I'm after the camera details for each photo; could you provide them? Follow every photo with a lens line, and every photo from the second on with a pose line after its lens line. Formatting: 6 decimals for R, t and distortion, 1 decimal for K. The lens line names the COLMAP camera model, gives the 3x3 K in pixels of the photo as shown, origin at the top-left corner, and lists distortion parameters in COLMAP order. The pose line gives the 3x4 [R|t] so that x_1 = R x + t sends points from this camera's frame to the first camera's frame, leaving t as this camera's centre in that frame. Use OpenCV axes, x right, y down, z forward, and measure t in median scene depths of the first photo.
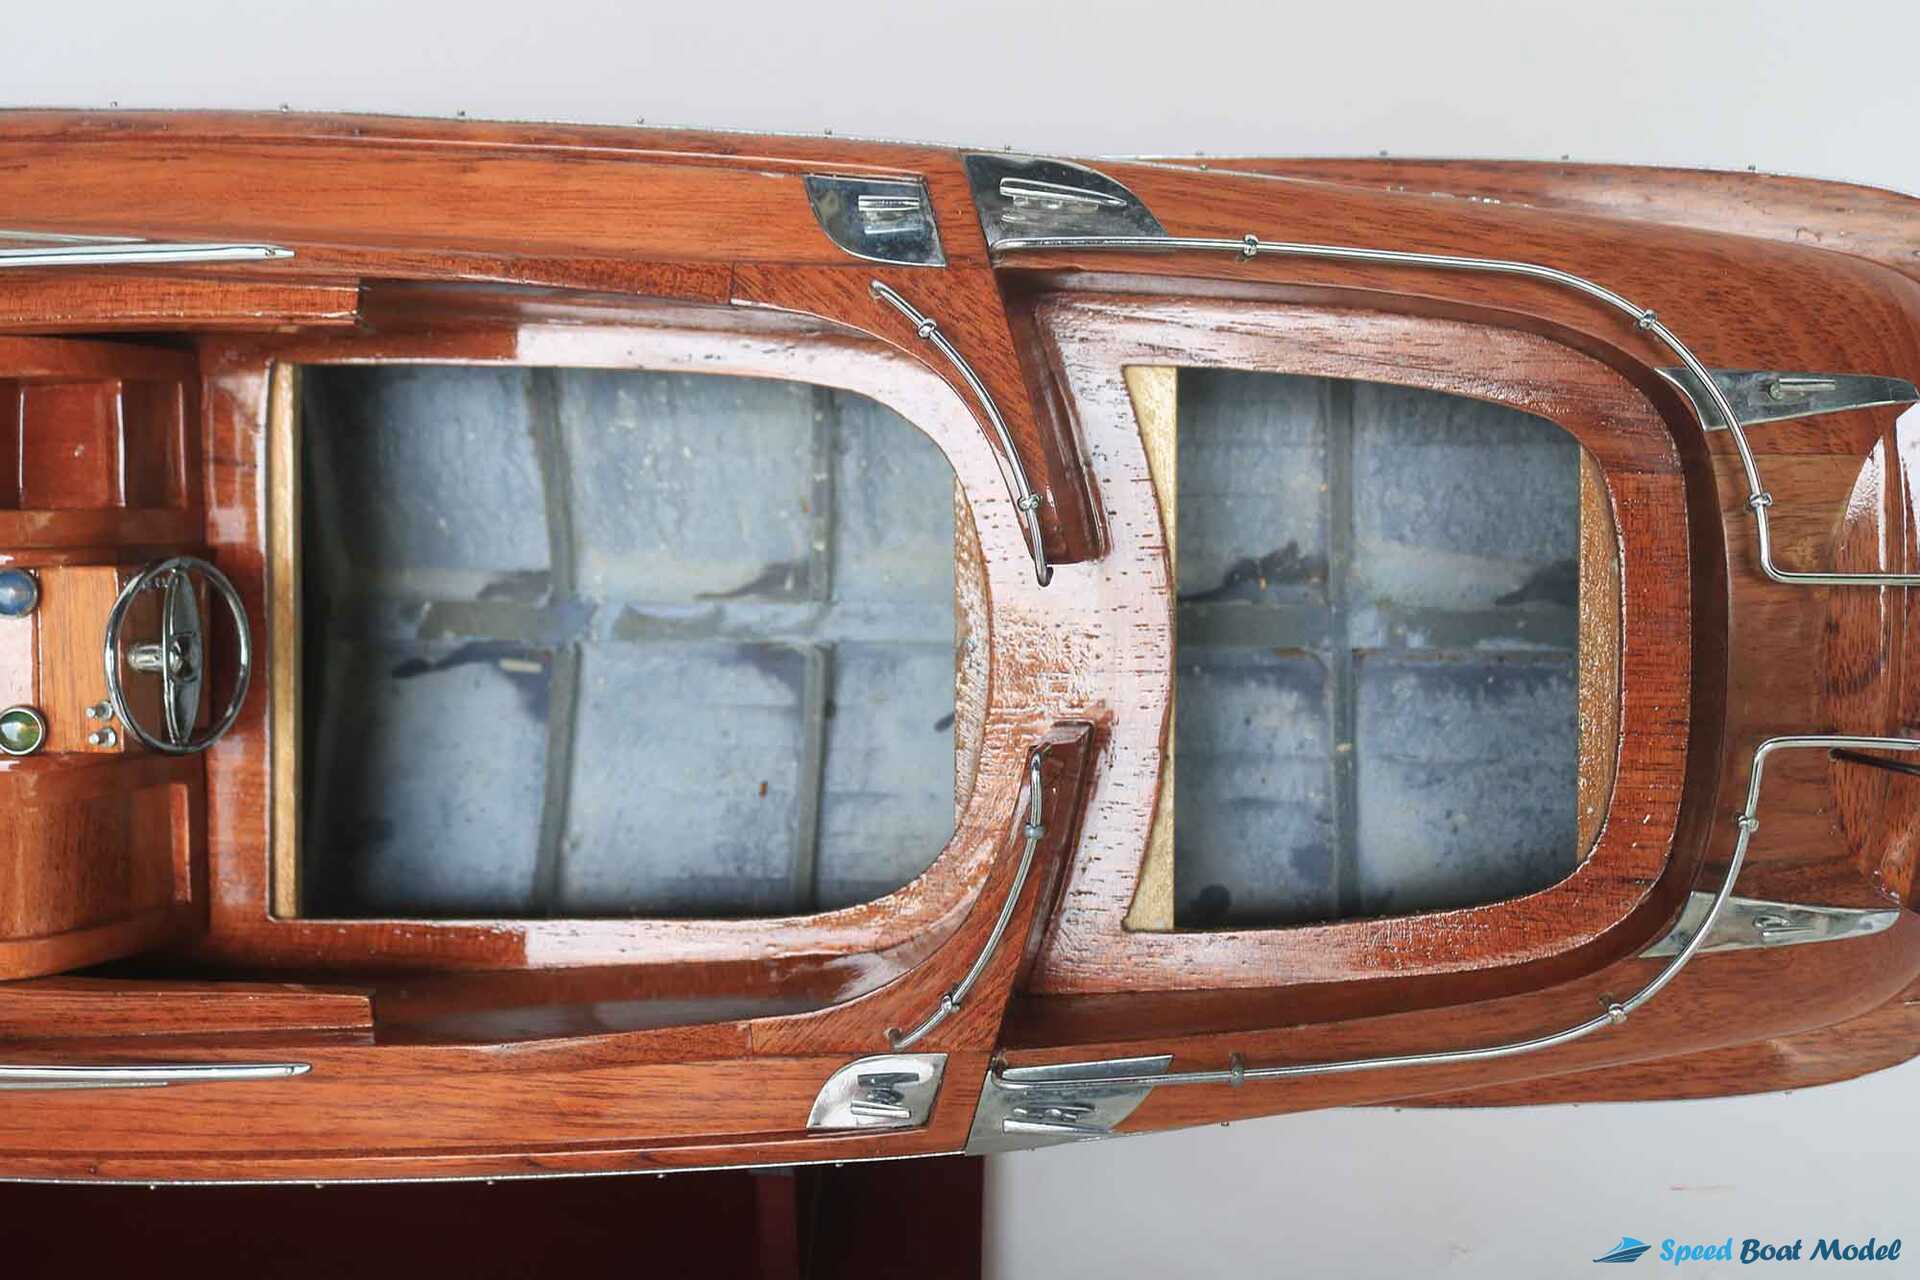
lens RADIAL K [[1832.8, 0, 933.4], [0, 1832.8, 631.8], [0, 0, 1]] dist [-0.149925, 0.161281]
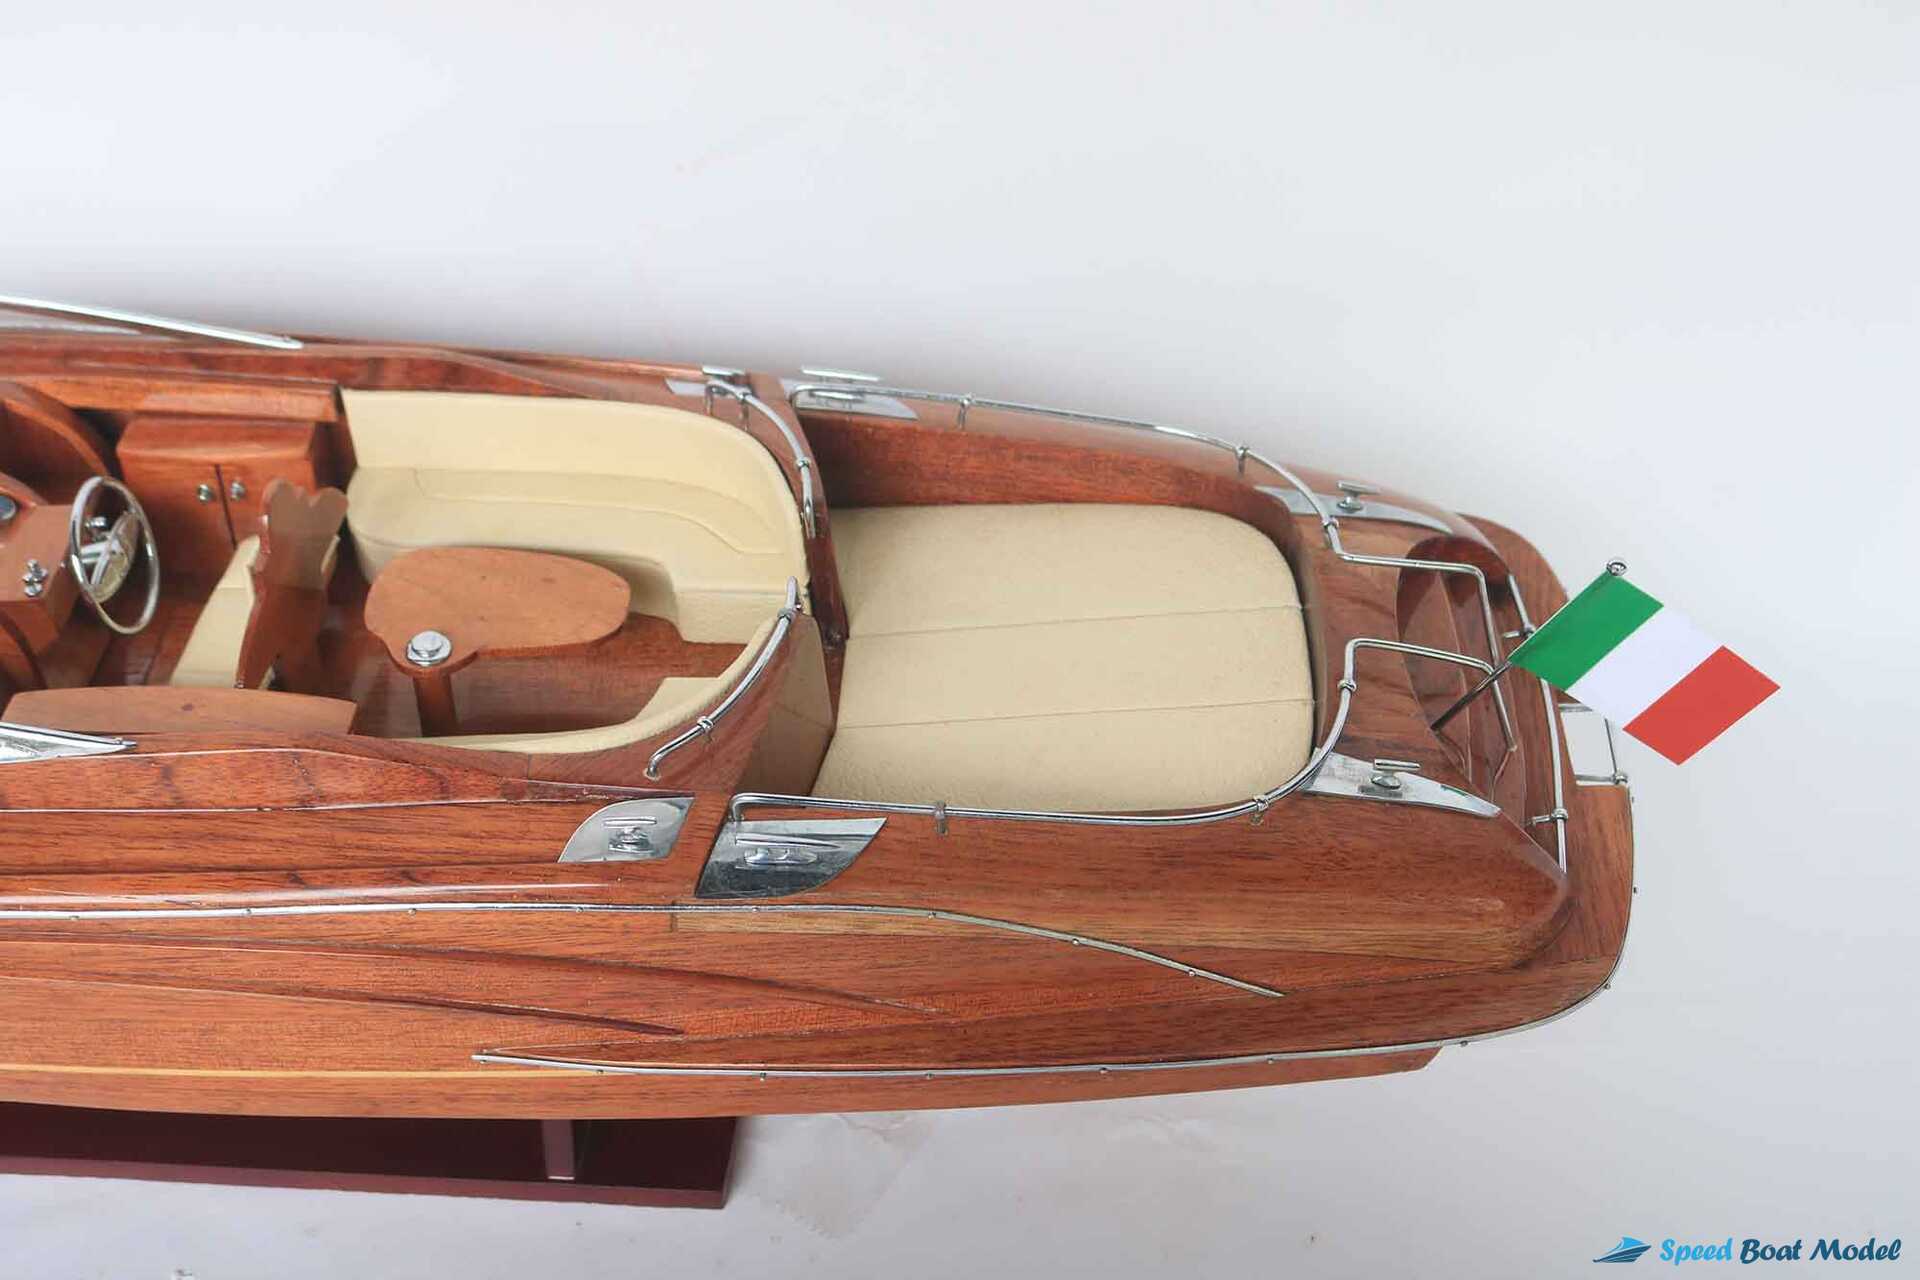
lens RADIAL K [[2411.8, 0, 923.2], [0, 2411.8, 639.2], [0, 0, 1]] dist [-0.080302, -0.021773]
pose [[0.992741, 0.114133, 0.037937, 0.065728], [-0.041666, 0.622252, -0.781707, 1.079616], [-0.112825, 0.774452, 0.622491, -0.042576]]
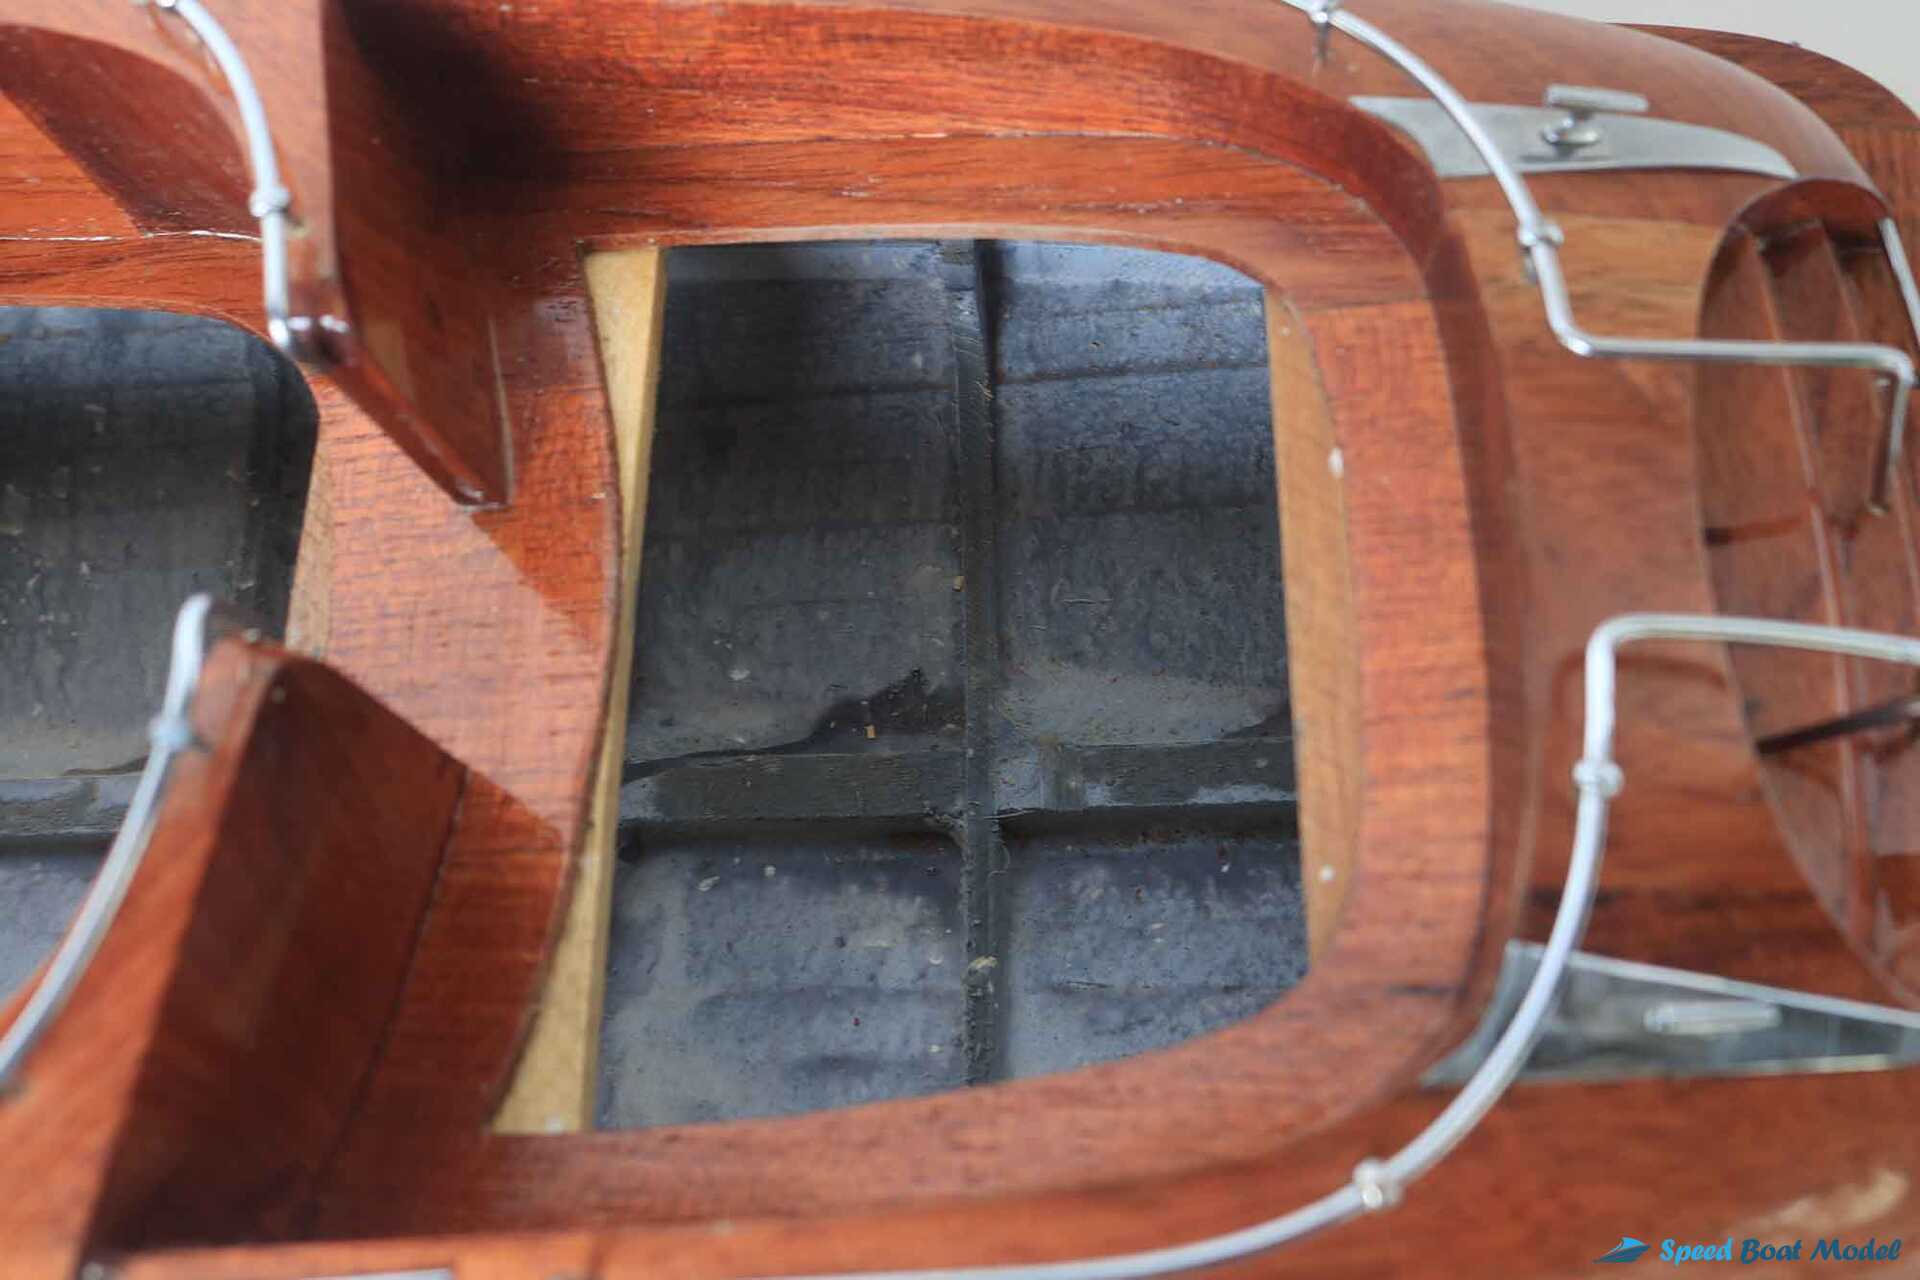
lens RADIAL K [[1832.8, 0, 933.4], [0, 1832.8, 631.8], [0, 0, 1]] dist [-0.149925, 0.161281]
pose [[0.999521, 0.029948, 0.007815, 0.197264], [-0.023840, 0.905970, -0.422671, 0.217405], [-0.019738, 0.422282, 0.906250, 0.393547]]
